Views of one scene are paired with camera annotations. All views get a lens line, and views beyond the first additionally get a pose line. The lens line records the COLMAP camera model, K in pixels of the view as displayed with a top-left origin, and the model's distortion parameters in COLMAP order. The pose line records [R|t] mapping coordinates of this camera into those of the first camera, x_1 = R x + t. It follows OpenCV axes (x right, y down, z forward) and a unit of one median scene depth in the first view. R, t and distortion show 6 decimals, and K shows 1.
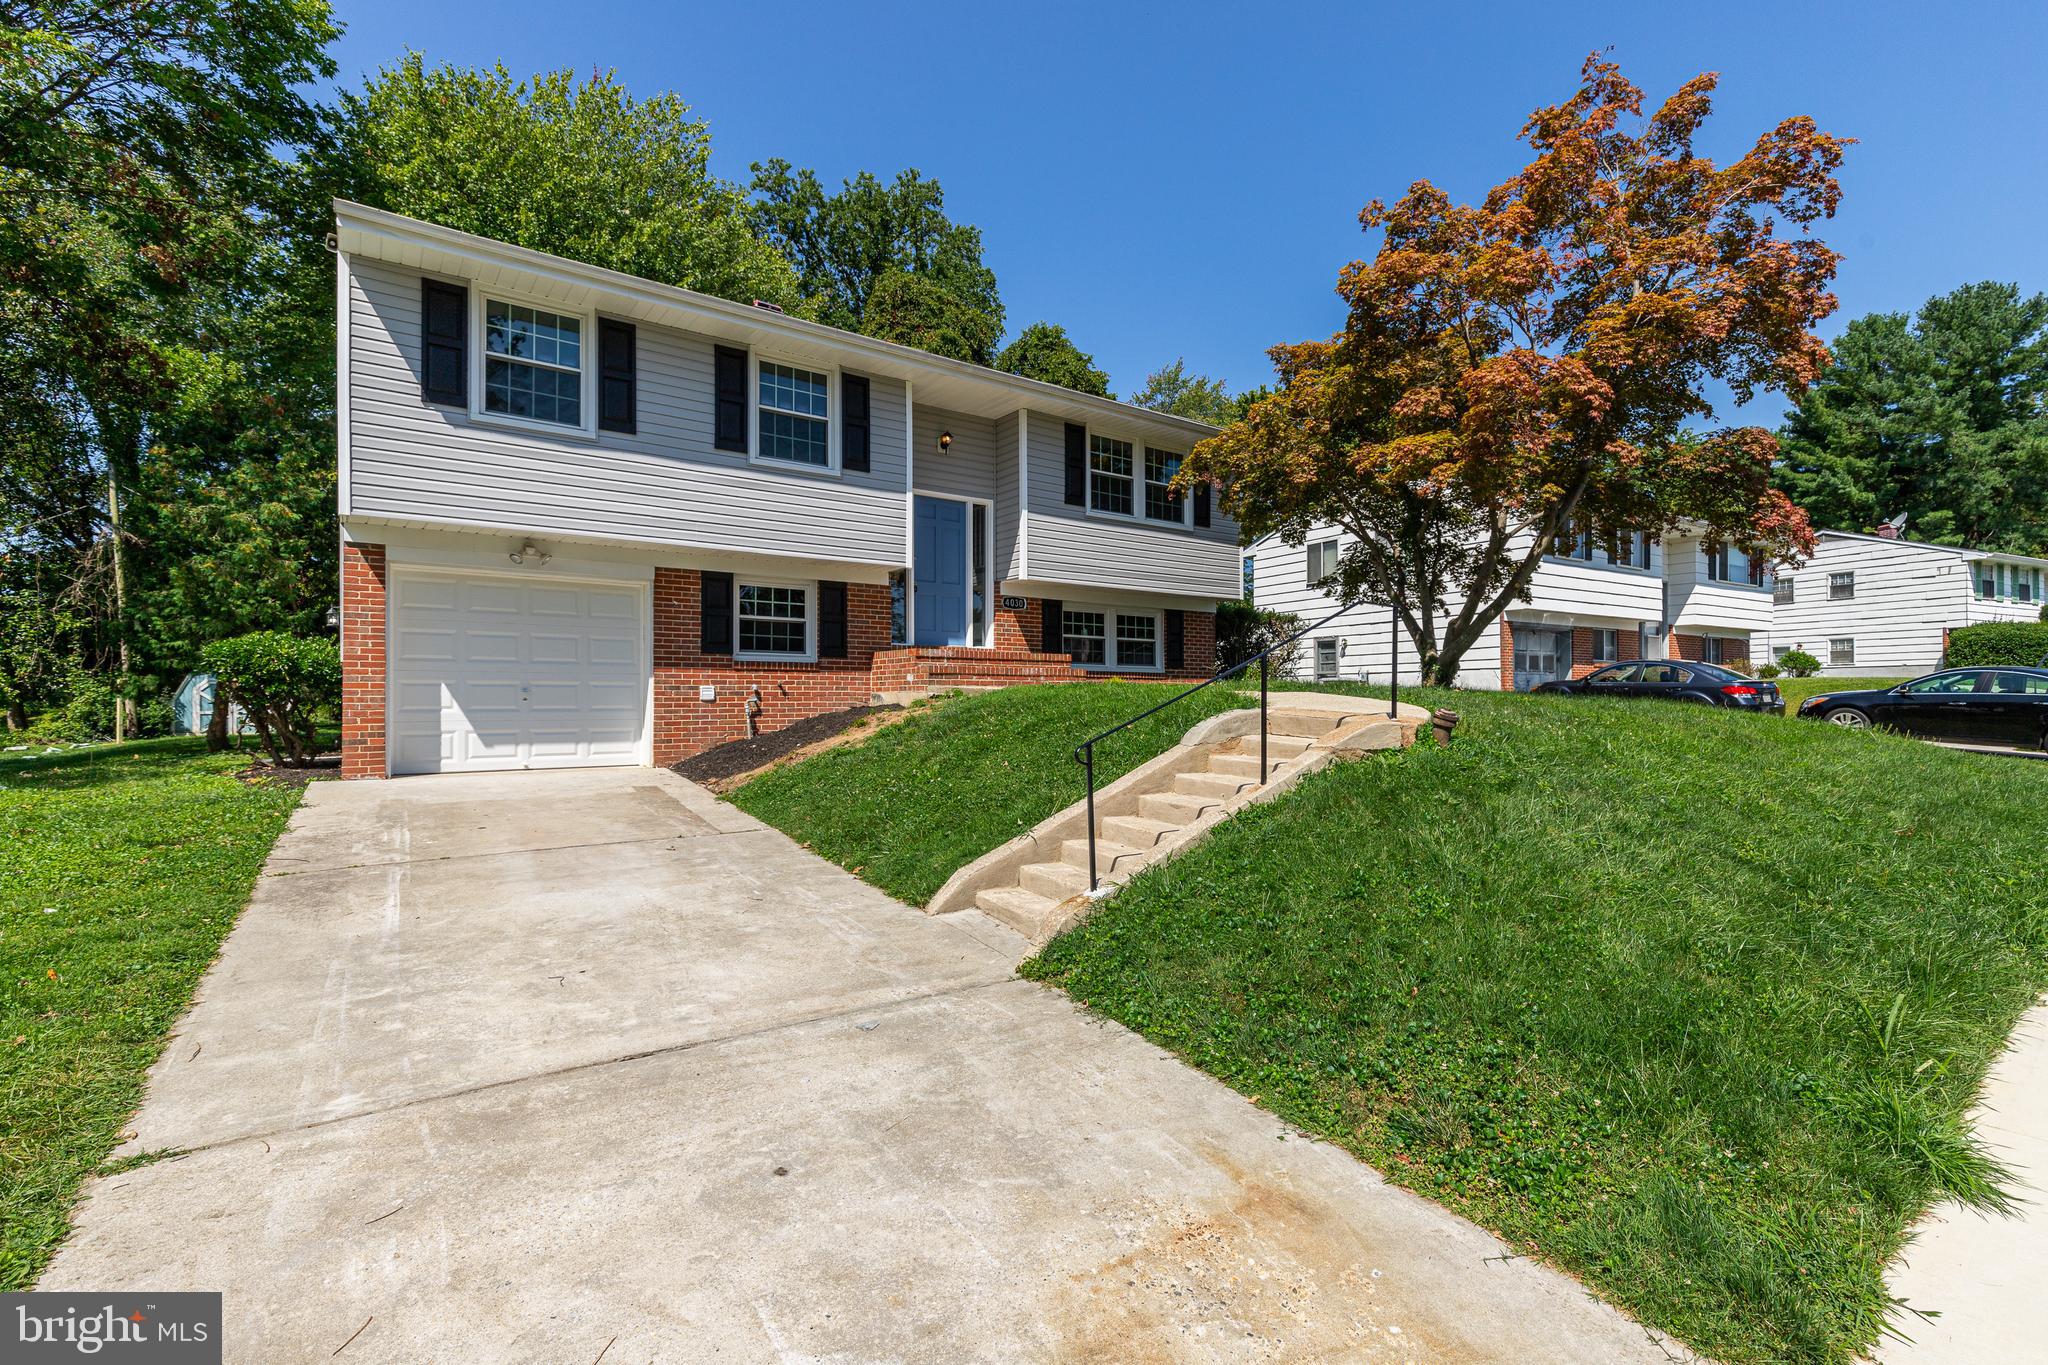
lens RADIAL K [[921.7, 0, 1034.9], [0, 921.7, 695.4], [0, 0, 1]] dist [0.004435, -0.001167]
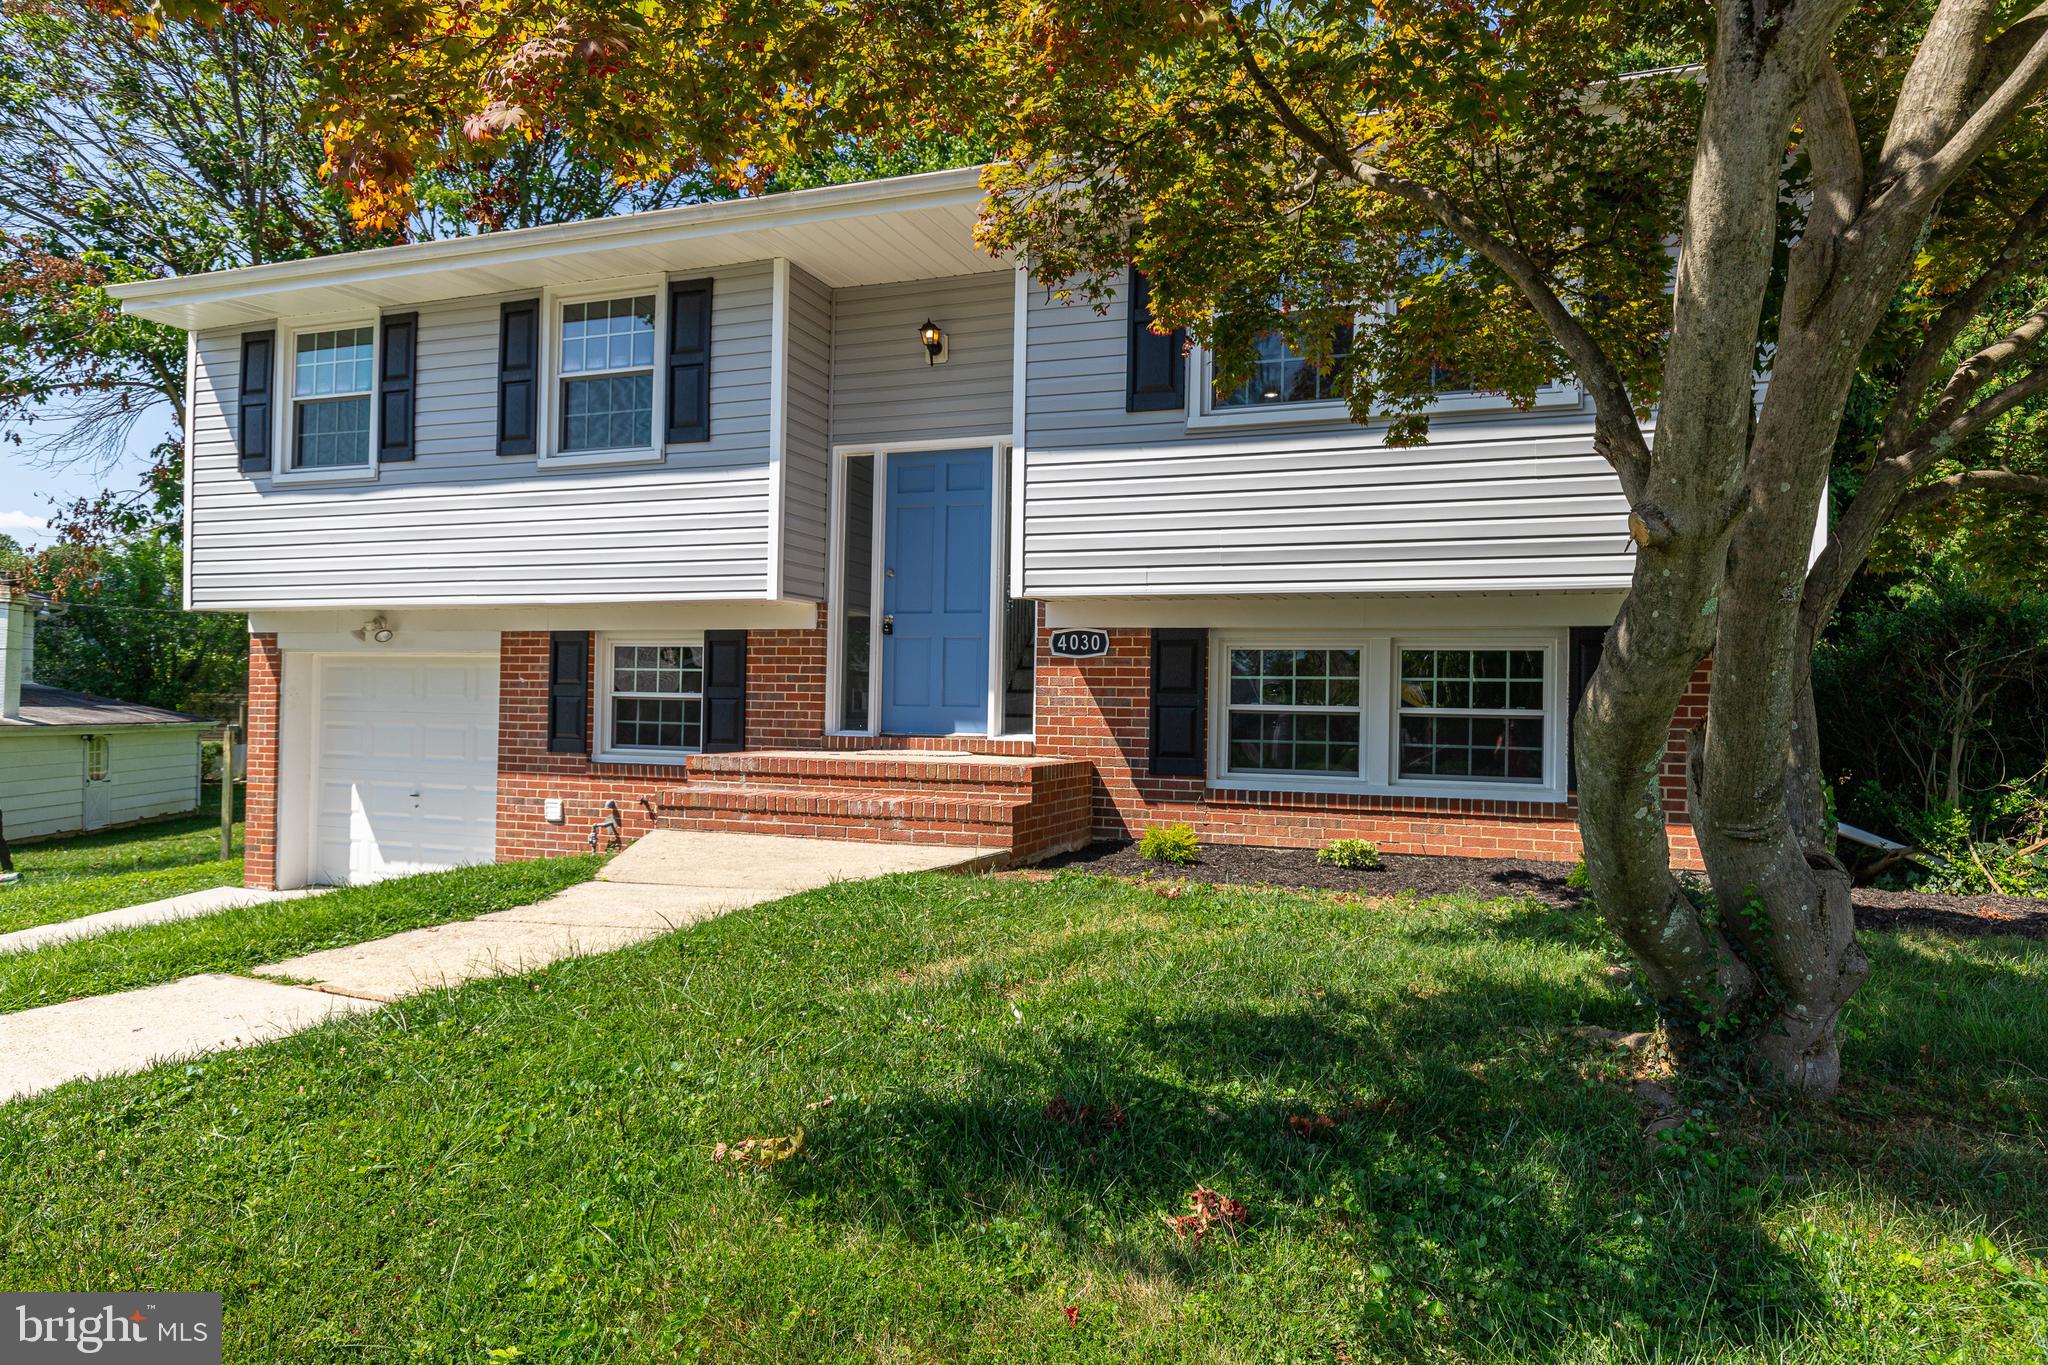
lens RADIAL K [[1261.7, 0, 1034.4], [0, 1261.7, 701.0], [0, 0, 1]] dist [0.002394, -0.001273]
pose [[0.554116, 0.007169, -0.832408, 0.627696], [-0.011484, 0.999934, 0.000967, -0.089374], [0.832360, 0.009024, 0.554162, 0.787482]]
